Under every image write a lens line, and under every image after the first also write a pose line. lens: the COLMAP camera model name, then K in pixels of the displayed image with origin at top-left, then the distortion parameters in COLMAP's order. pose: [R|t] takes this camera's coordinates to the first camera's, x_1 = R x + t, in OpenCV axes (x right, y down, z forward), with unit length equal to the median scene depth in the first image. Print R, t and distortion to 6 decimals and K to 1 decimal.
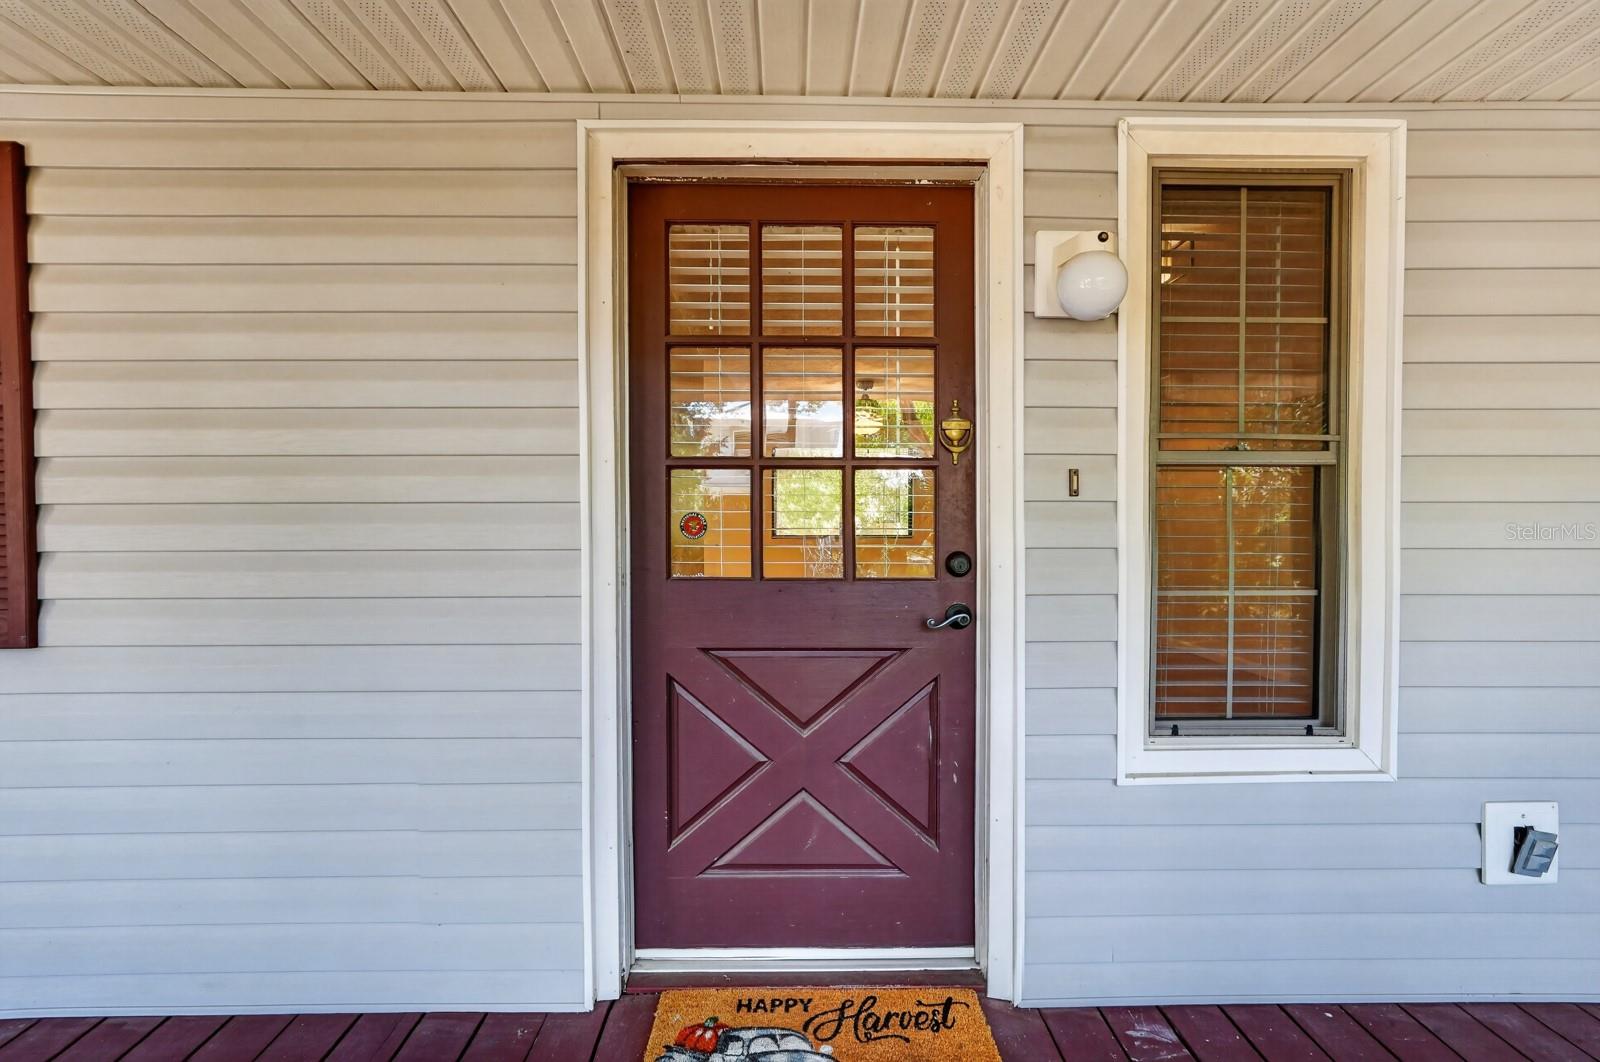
lens RADIAL K [[774.6, 0, 803.9], [0, 774.6, 514.6], [0, 0, 1]] dist [0.010951, -0.000773]
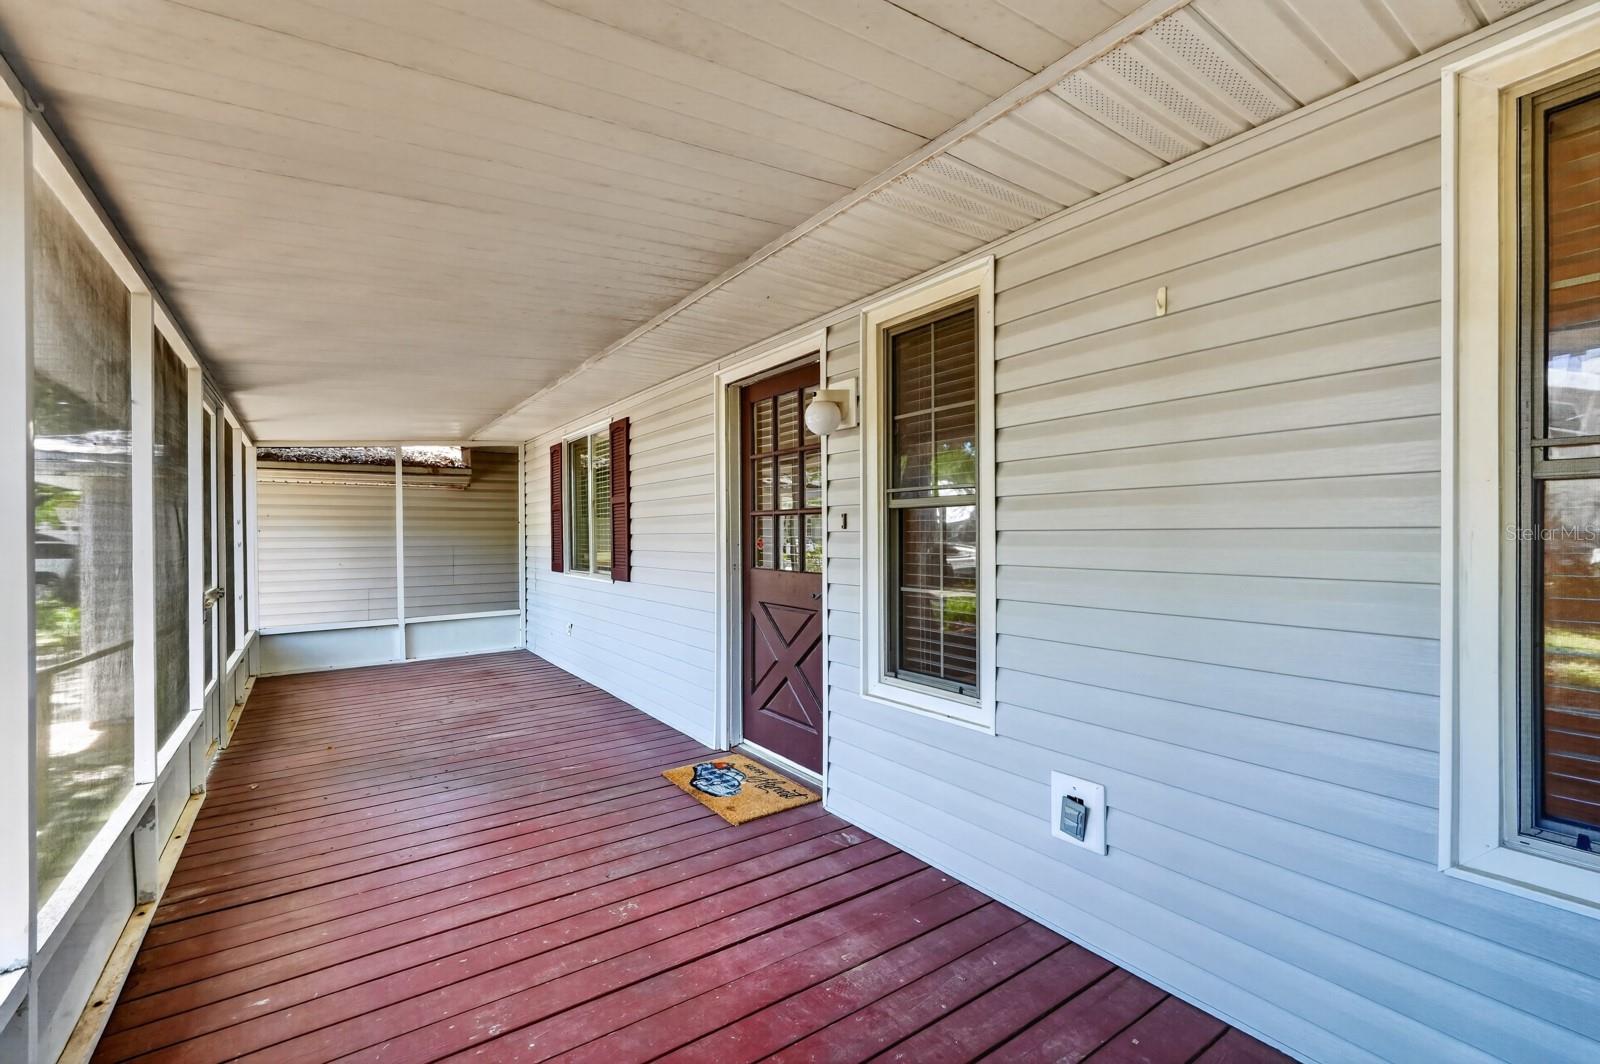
lens RADIAL K [[710.9, 0, 800.0], [0, 710.9, 532.0], [0, 0, 1]] dist [-0.011706, 0.010890]
pose [[0.548979, -0.003458, -0.835829, 1.594670], [-0.009760, 0.999897, -0.010547, 0.002688], [0.835779, 0.013948, 0.548889, 0.033152]]
